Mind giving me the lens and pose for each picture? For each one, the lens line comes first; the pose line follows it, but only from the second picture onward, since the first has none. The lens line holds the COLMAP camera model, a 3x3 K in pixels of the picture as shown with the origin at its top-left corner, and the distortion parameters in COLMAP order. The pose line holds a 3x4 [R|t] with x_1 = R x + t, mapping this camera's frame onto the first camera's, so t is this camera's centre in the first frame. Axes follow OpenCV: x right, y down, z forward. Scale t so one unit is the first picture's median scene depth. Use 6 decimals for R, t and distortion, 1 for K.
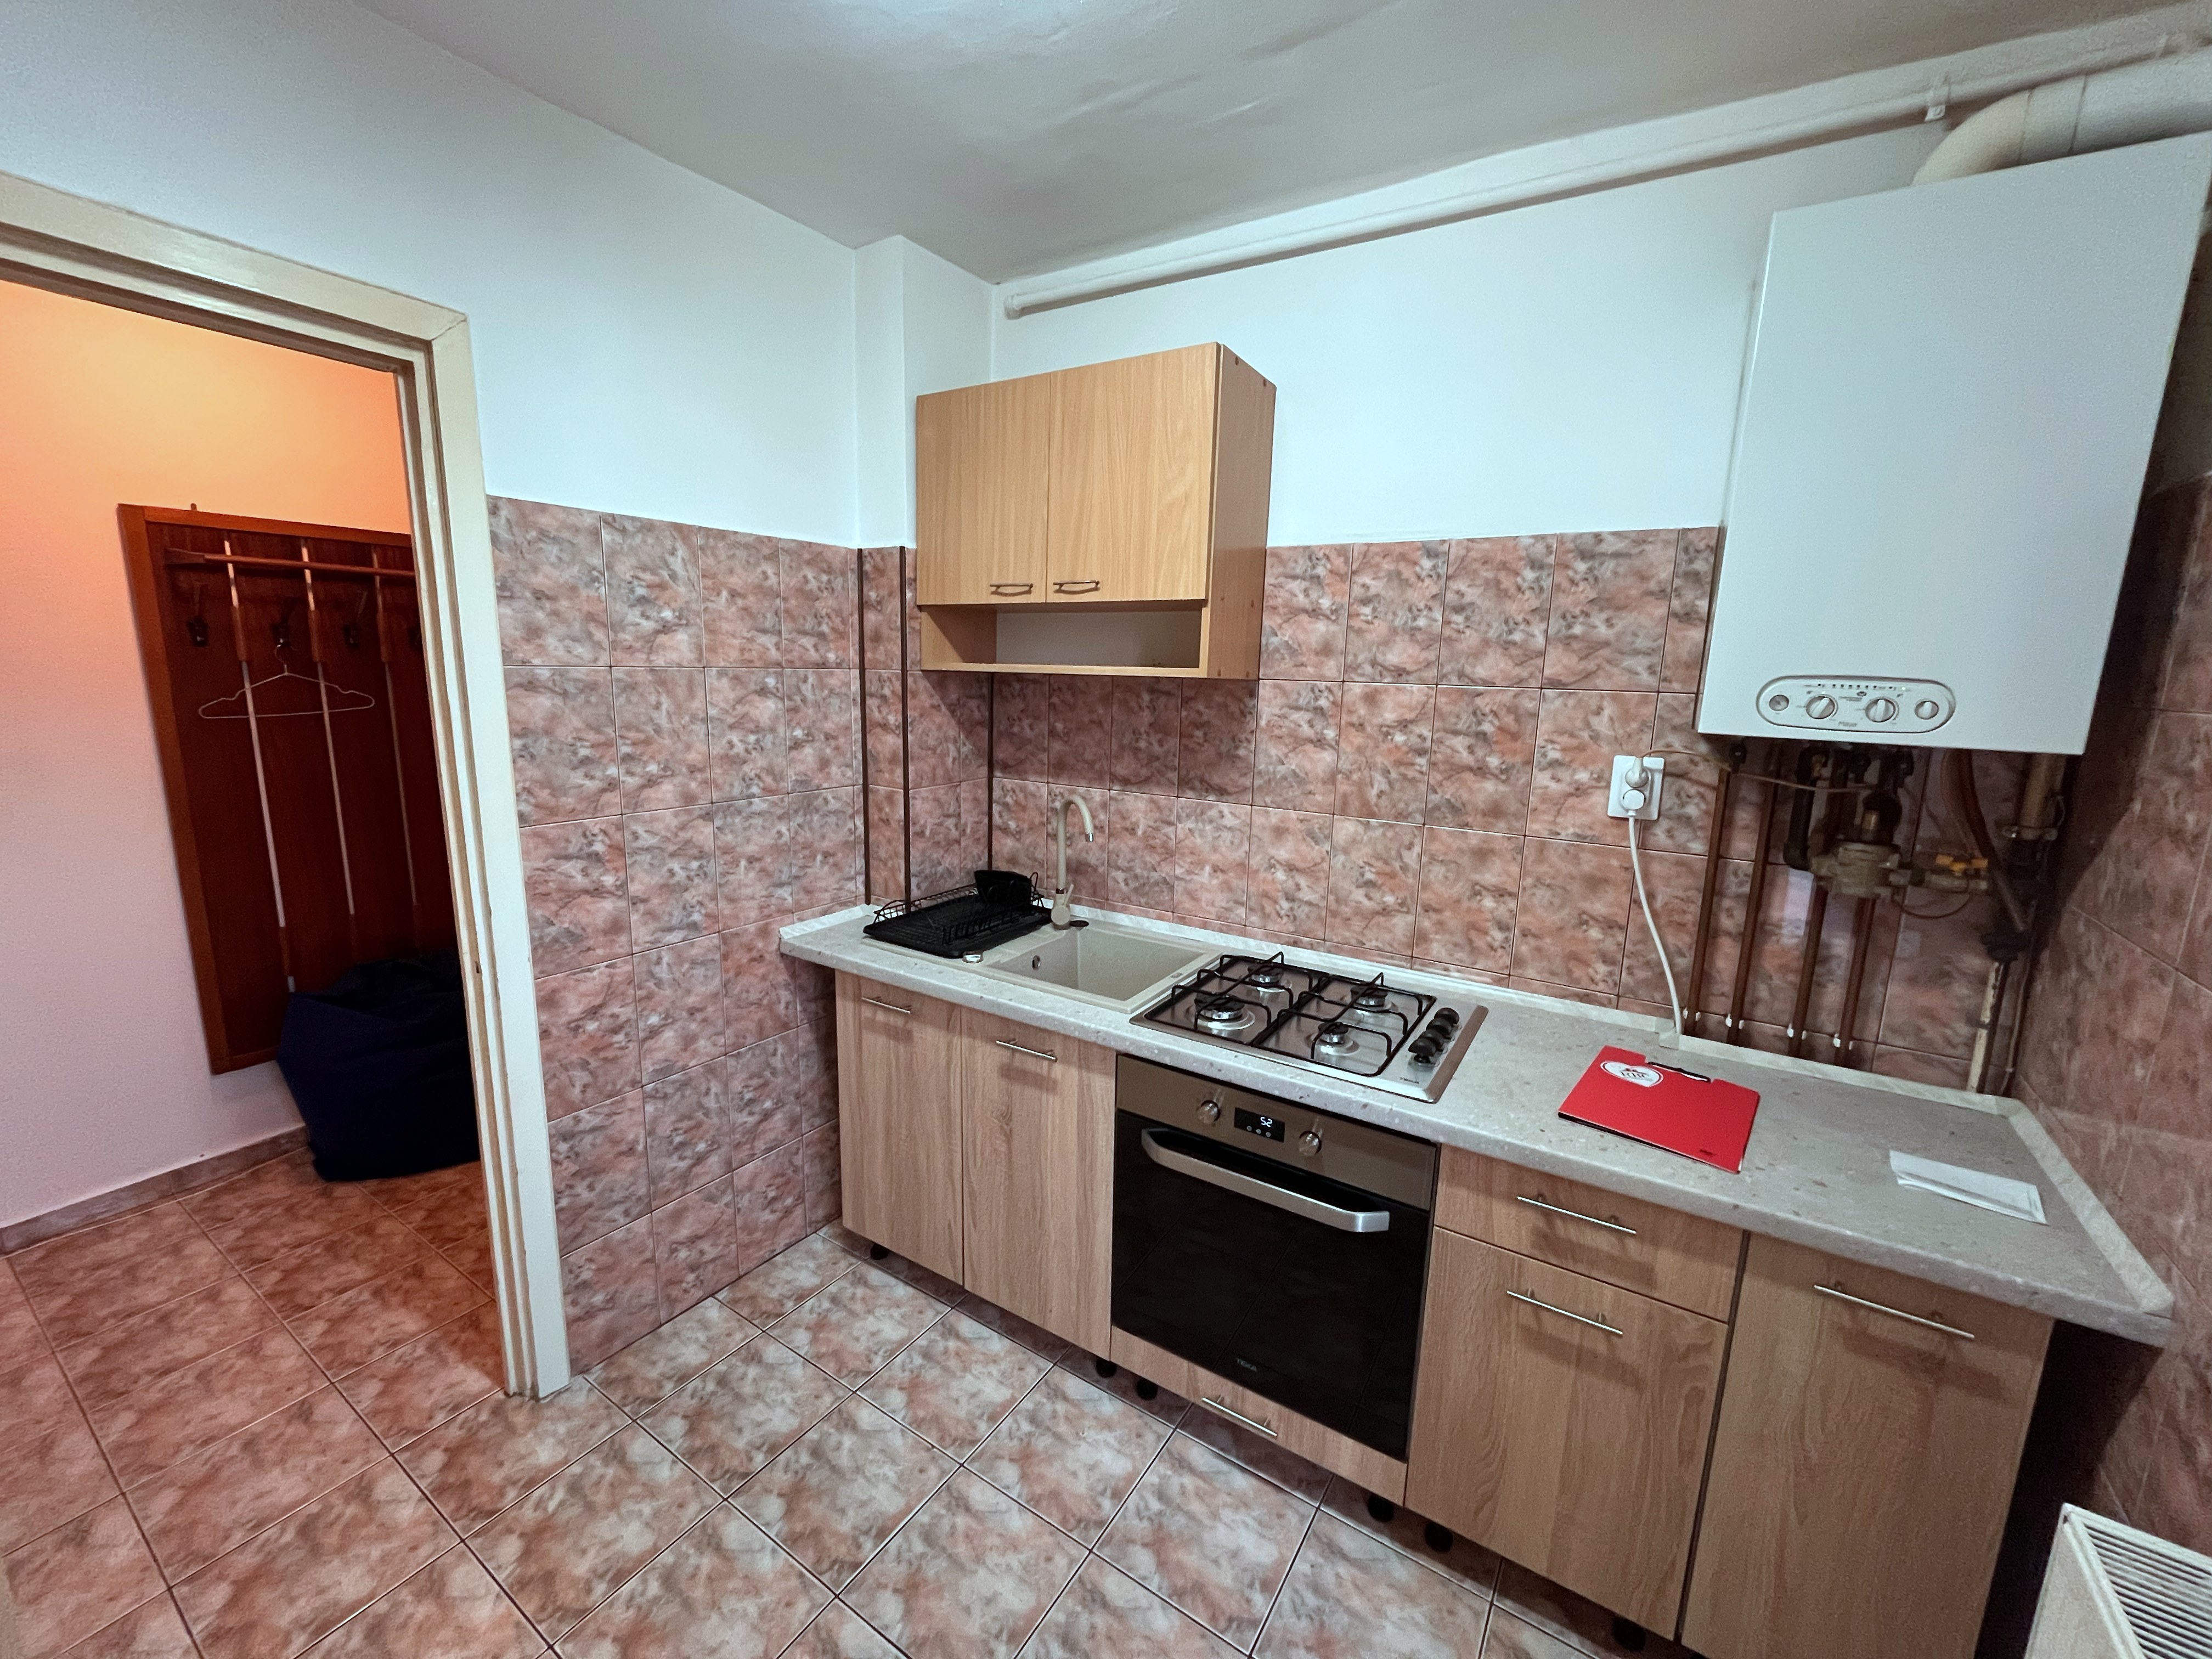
lens RADIAL K [[890.7, 0, 1109.6], [0, 890.7, 824.3], [0, 0, 1]] dist [-0.002491, -0.000686]
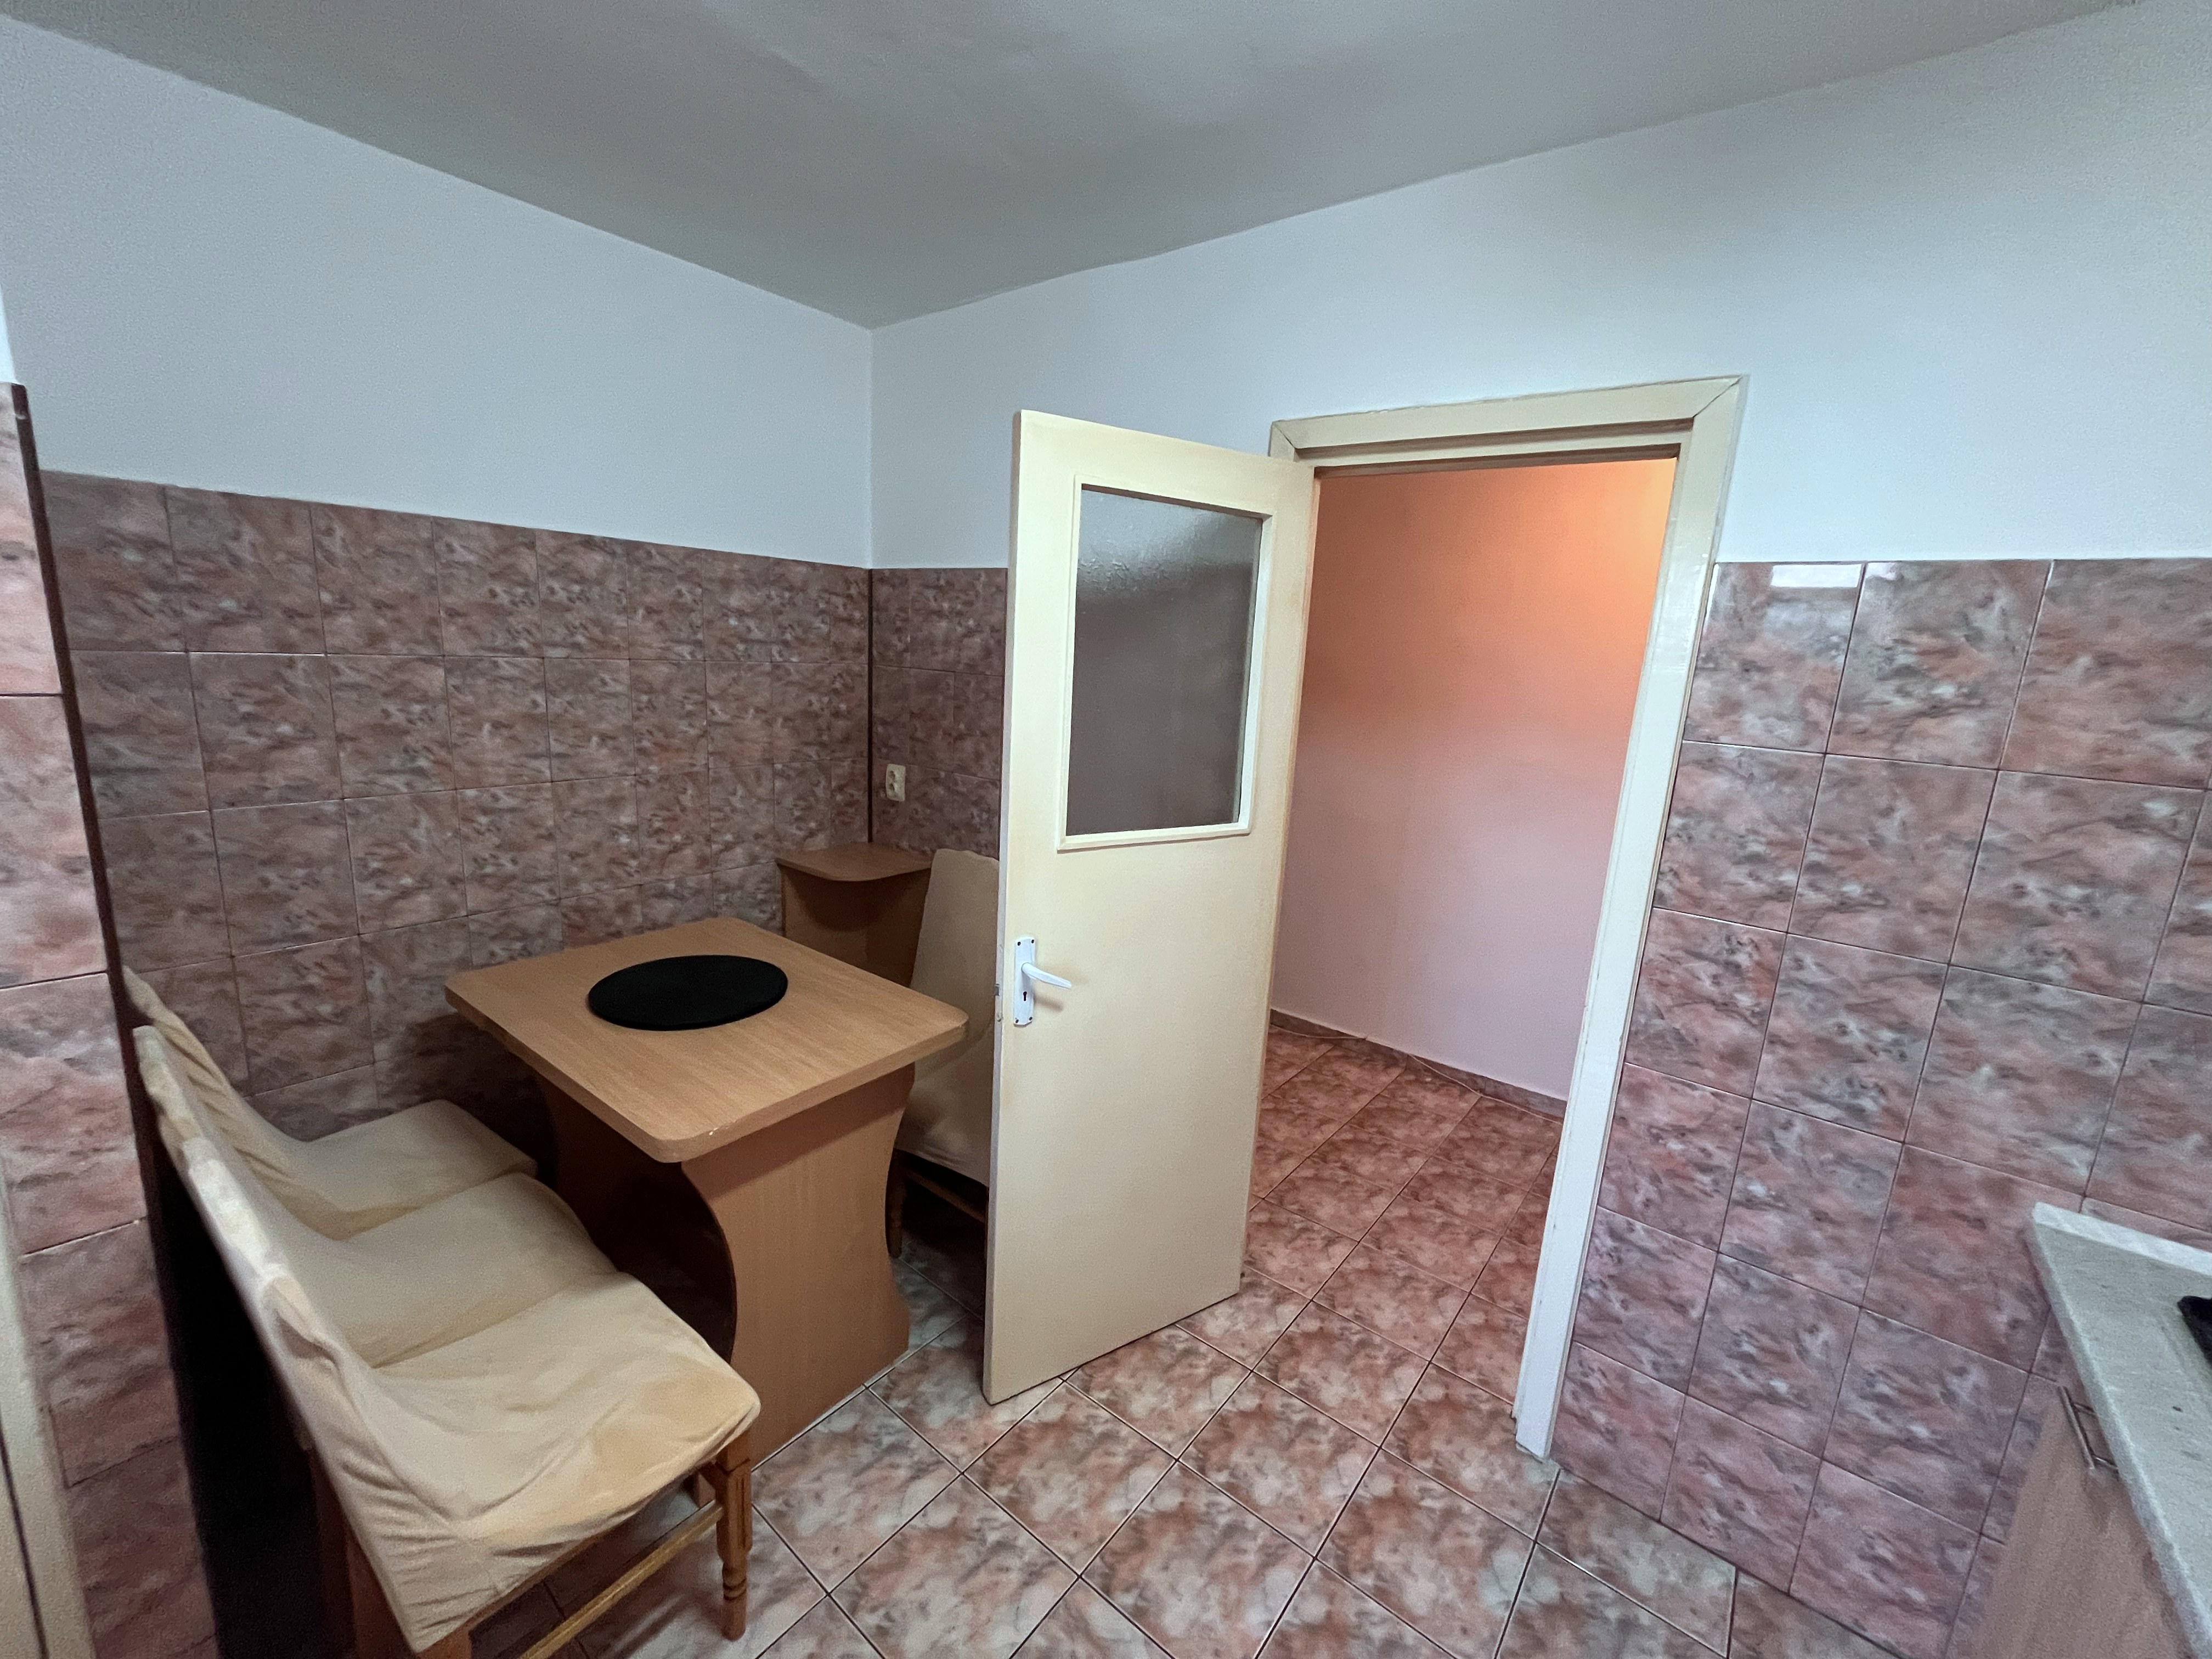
lens RADIAL K [[890.7, 0, 1112.4], [0, 890.7, 824.4], [0, 0, 1]] dist [-0.002491, -0.000686]
pose [[-0.093463, 0.168956, -0.981182, 0.280488], [-0.234598, 0.954010, 0.186624, -0.110078], [0.967589, 0.247626, -0.049528, 0.416683]]
